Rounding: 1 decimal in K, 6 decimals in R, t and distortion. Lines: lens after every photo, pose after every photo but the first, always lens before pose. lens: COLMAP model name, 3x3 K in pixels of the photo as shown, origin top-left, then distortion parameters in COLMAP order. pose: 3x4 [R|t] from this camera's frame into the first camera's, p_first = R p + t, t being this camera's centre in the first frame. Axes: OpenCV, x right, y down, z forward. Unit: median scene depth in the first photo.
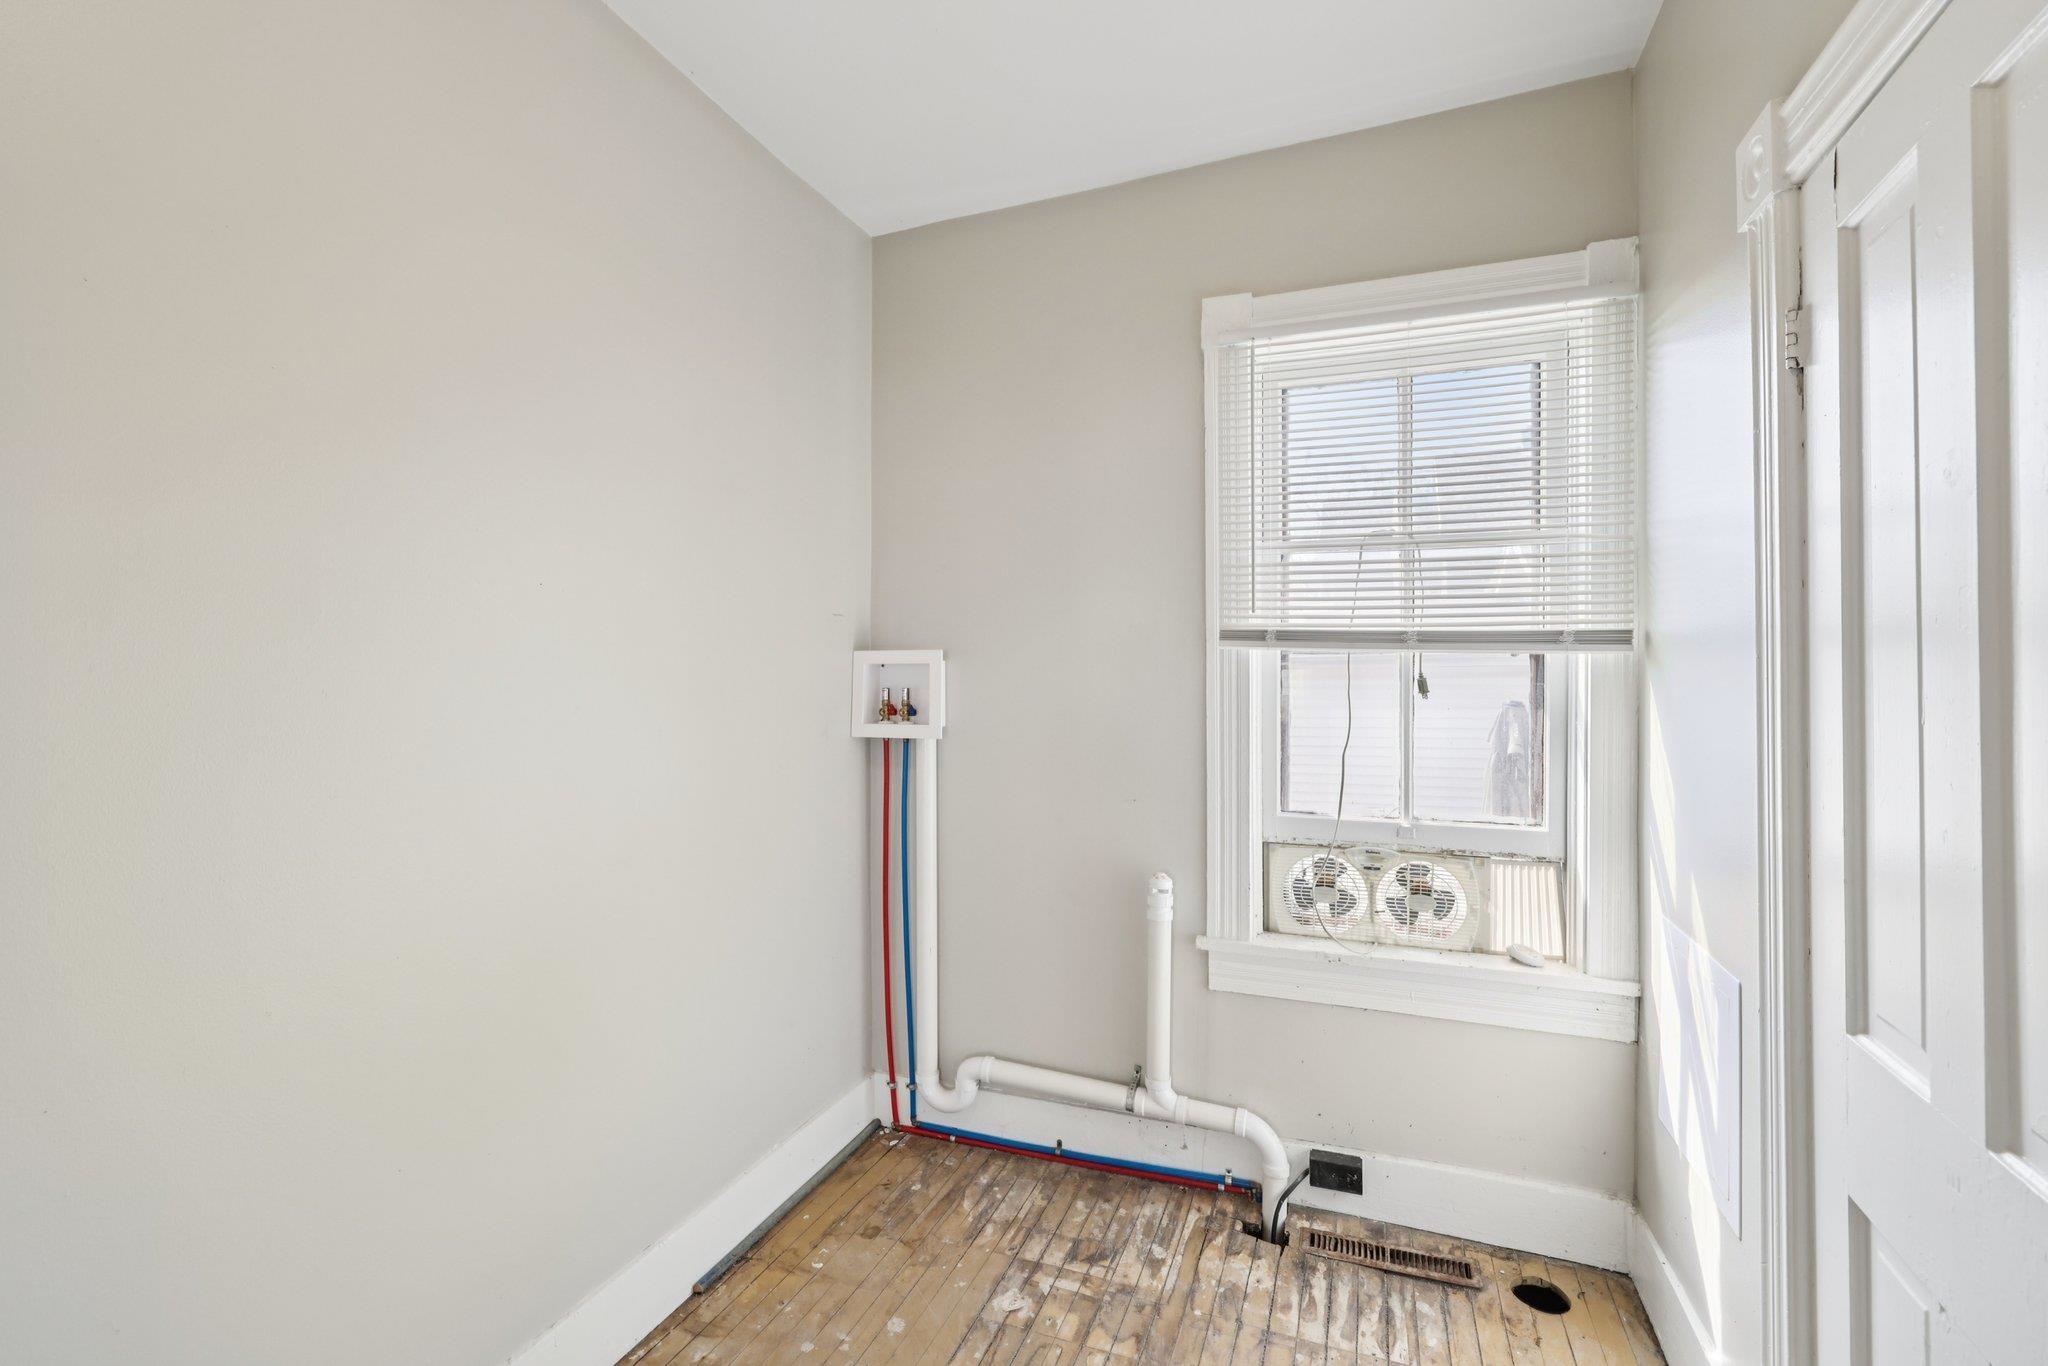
lens RADIAL K [[904.6, 0, 1001.4], [0, 904.6, 671.1], [0, 0, 1]] dist [0.009354, -0.000274]
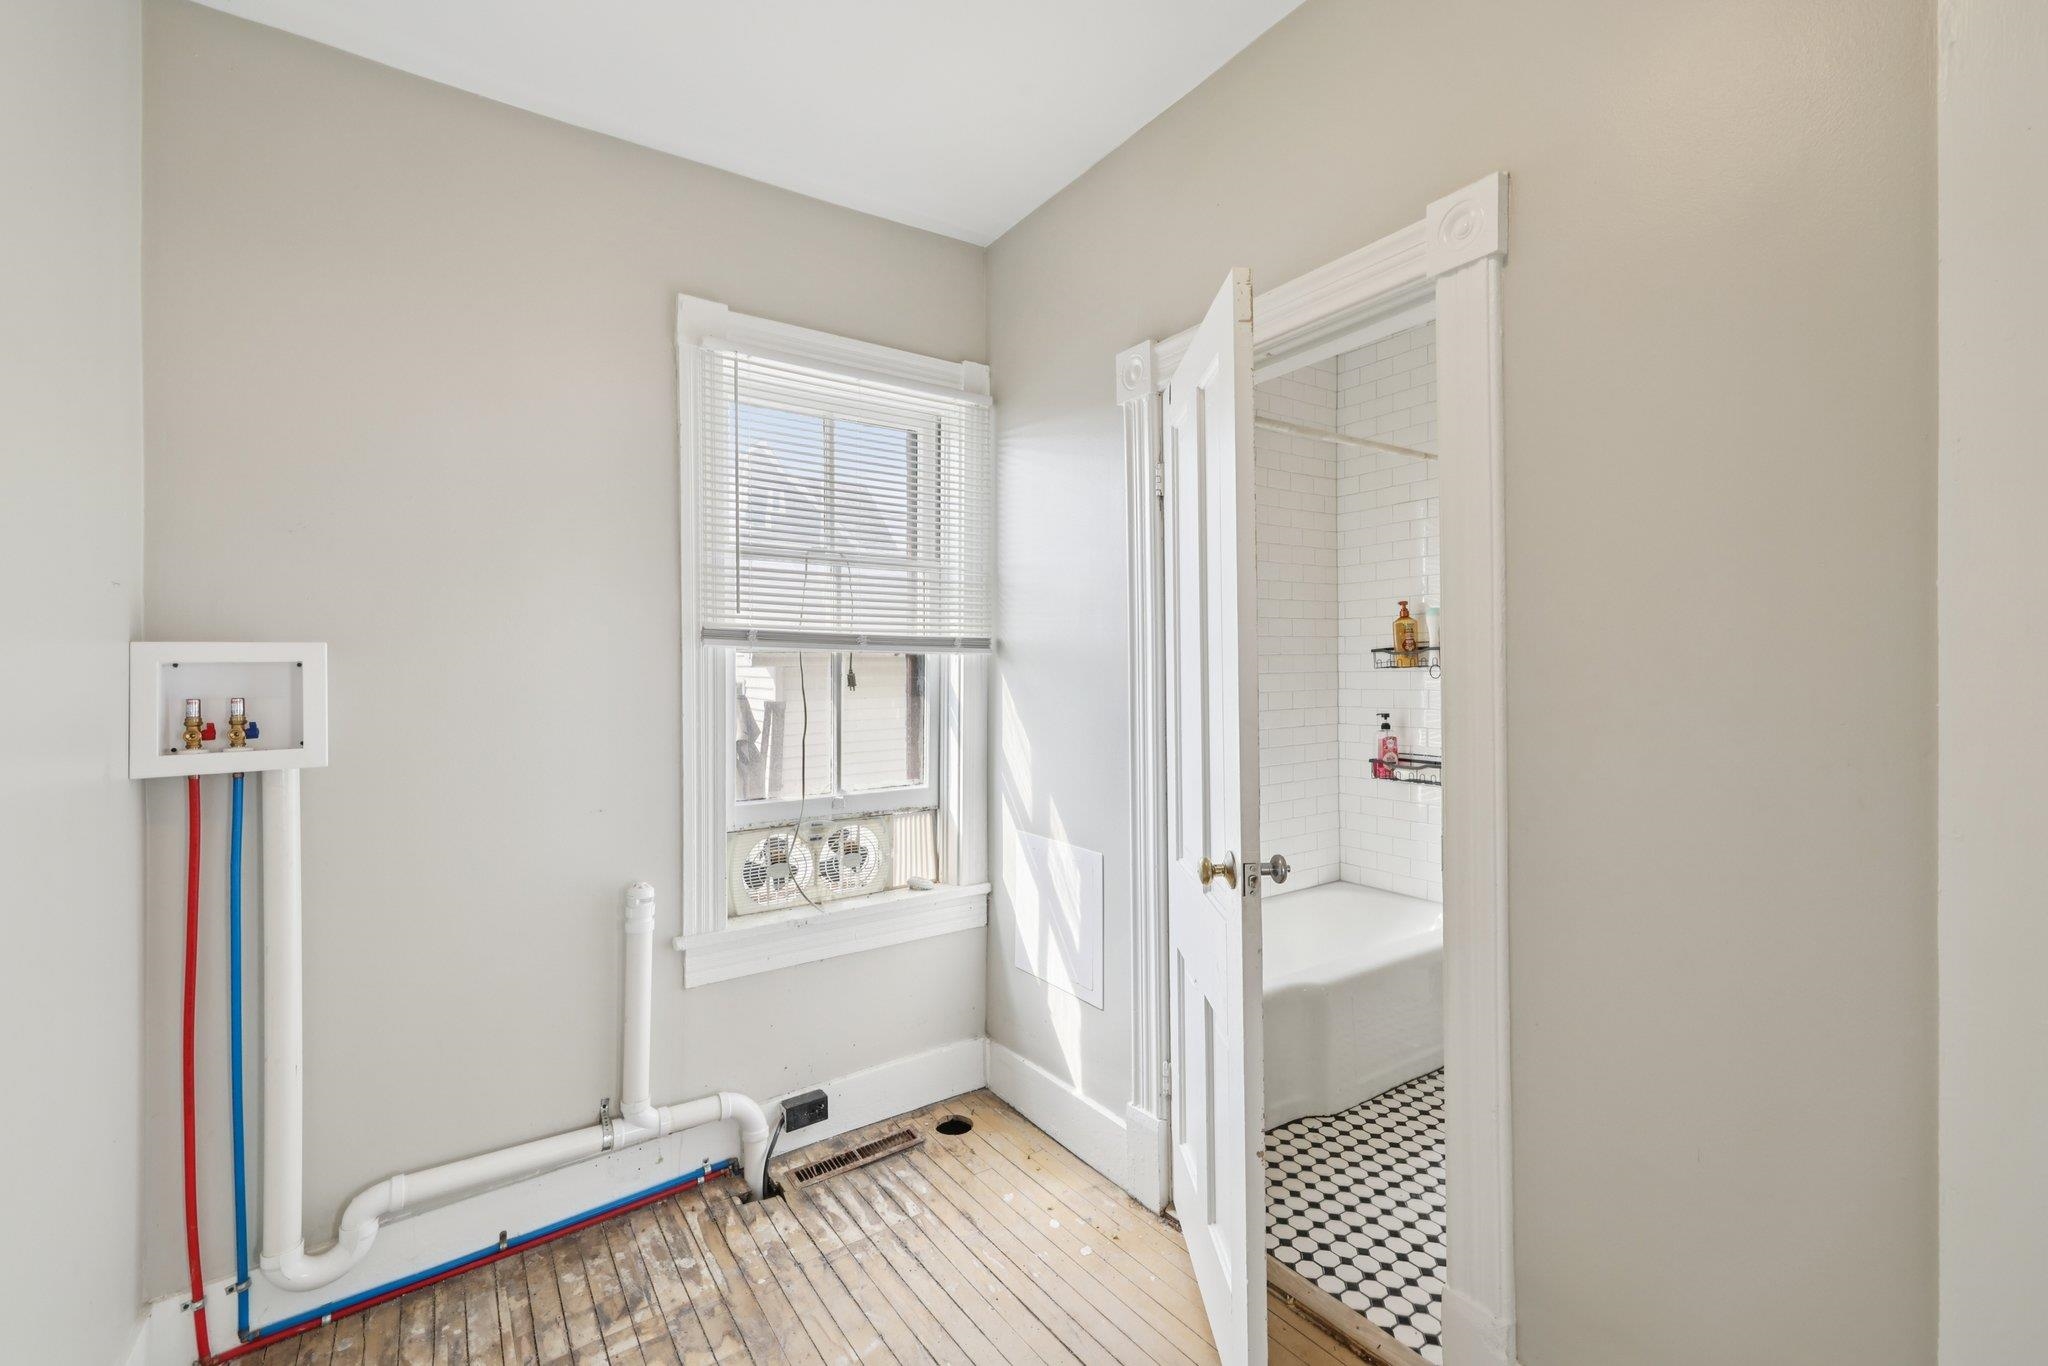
lens RADIAL K [[898.8, 0, 1065.0], [0, 898.8, 670.6], [0, 0, 1]] dist [0.000088, 0.013436]
pose [[0.529614, -0.008239, 0.848199, -0.401739], [0.008894, 0.999952, 0.004160, 0.001122], [-0.848192, 0.005340, 0.529662, 0.126223]]
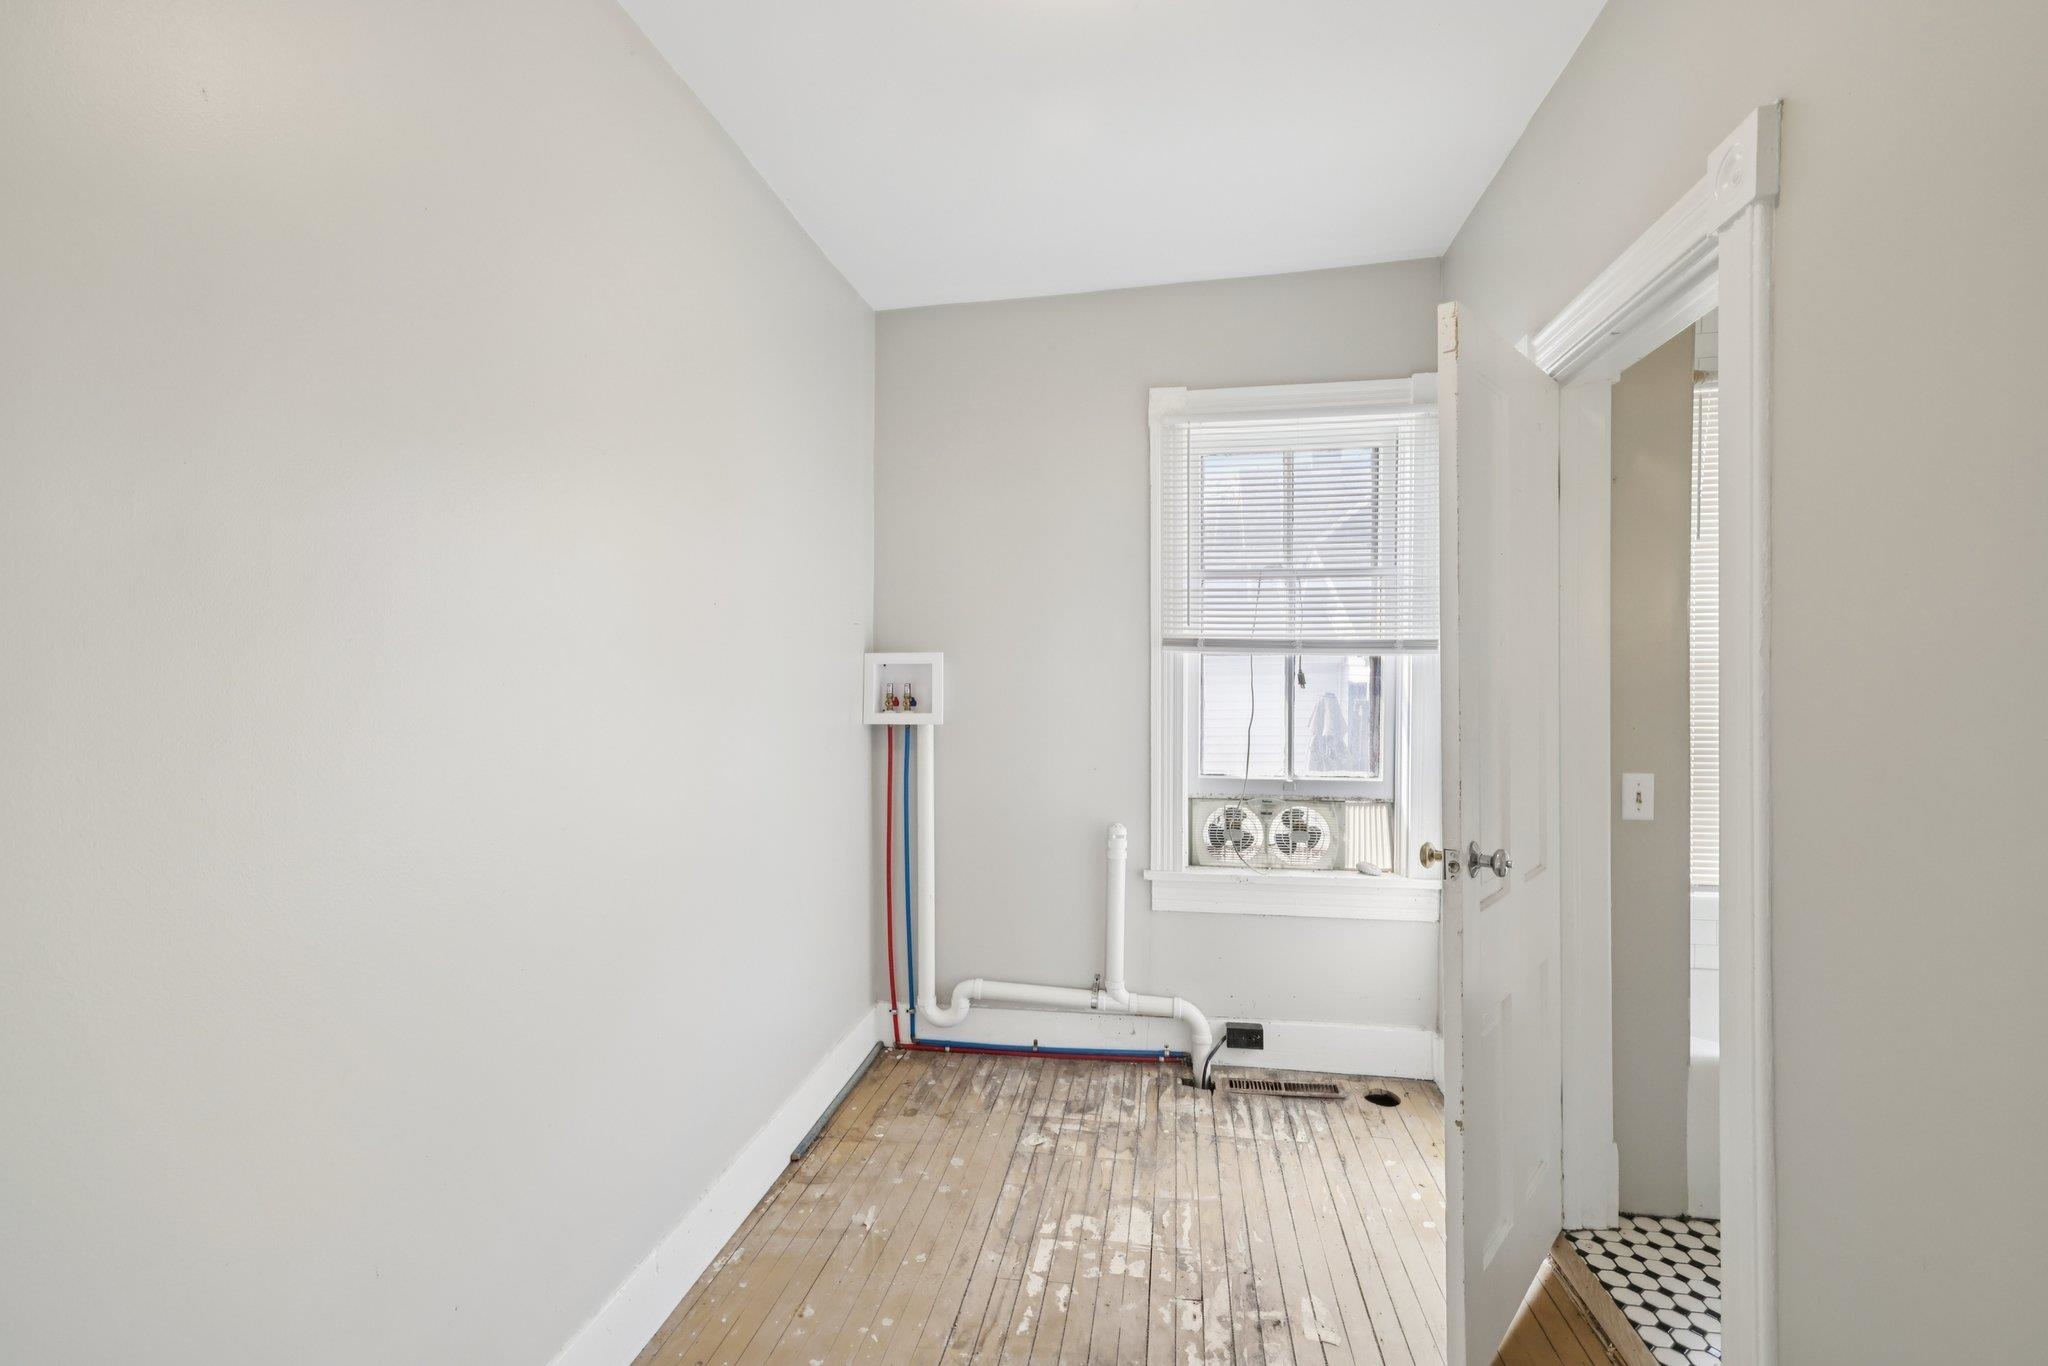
lens RADIAL K [[920.0, 0, 1019.4], [0, 920.0, 670.1], [0, 0, 1]] dist [-0.001807, 0.004335]
pose [[0.974494, -0.001438, 0.224410, -0.268578], [0.001952, 0.999996, -0.002069, 0.004796], [-0.224406, 0.002454, 0.974493, -0.269590]]
